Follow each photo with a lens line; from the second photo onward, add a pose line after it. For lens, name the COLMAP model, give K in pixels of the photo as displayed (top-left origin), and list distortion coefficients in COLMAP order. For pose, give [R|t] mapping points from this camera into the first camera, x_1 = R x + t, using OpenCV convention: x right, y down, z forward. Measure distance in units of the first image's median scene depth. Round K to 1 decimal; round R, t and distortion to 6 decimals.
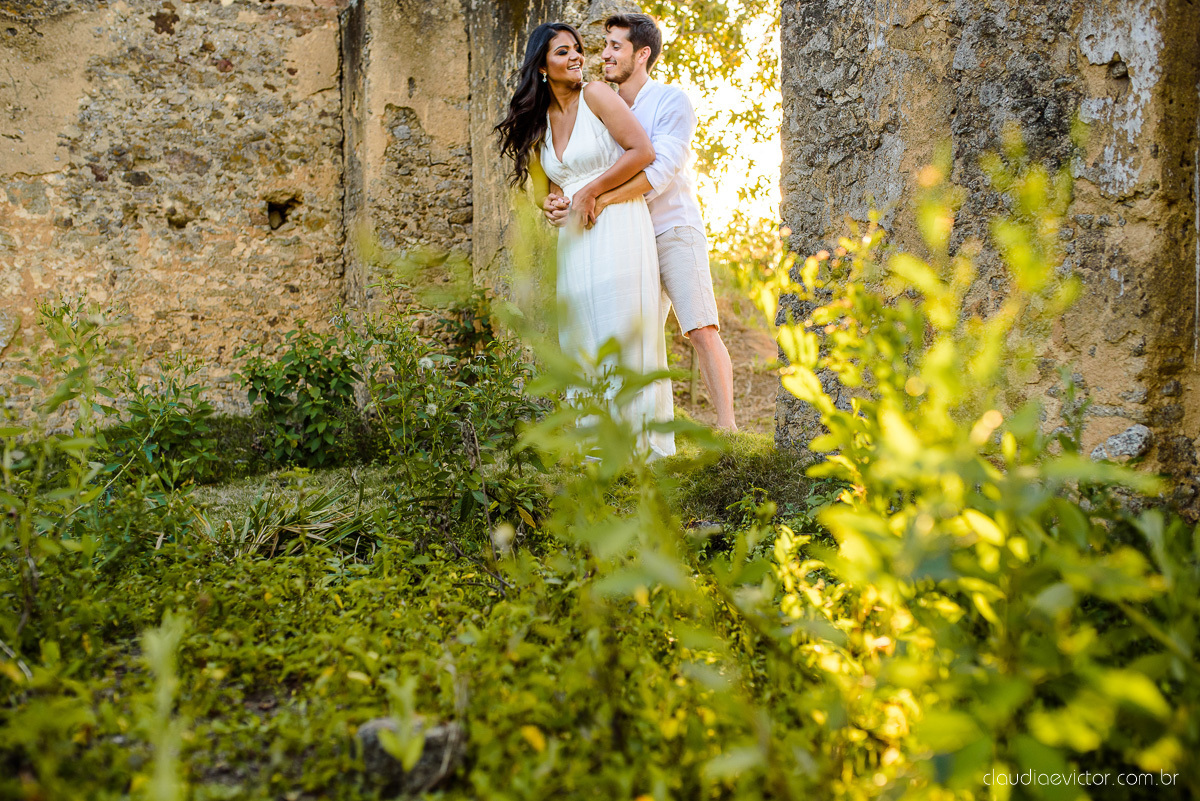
lens RADIAL K [[1216.5, 0, 596.3], [0, 1216.5, 407.8], [0, 0, 1]] dist [0.010894, 0.000000]
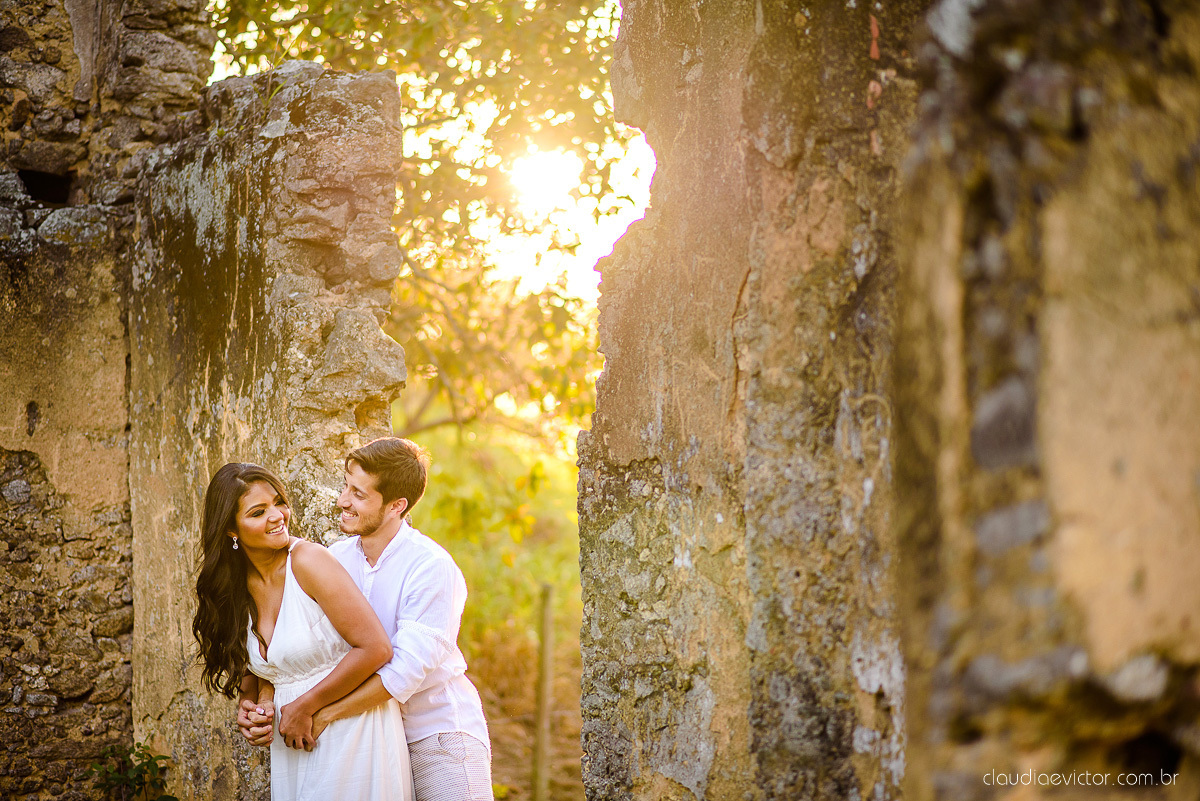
lens RADIAL K [[3023.0, 0, 601.8], [0, 3023.0, 395.5], [0, 0, 1]] dist [0.028119, 0.000000]
pose [[0.996826, -0.007367, 0.079271, 0.018173], [0.016066, 0.993838, -0.109676, -0.158658], [-0.077975, 0.110602, 0.990801, -0.795392]]
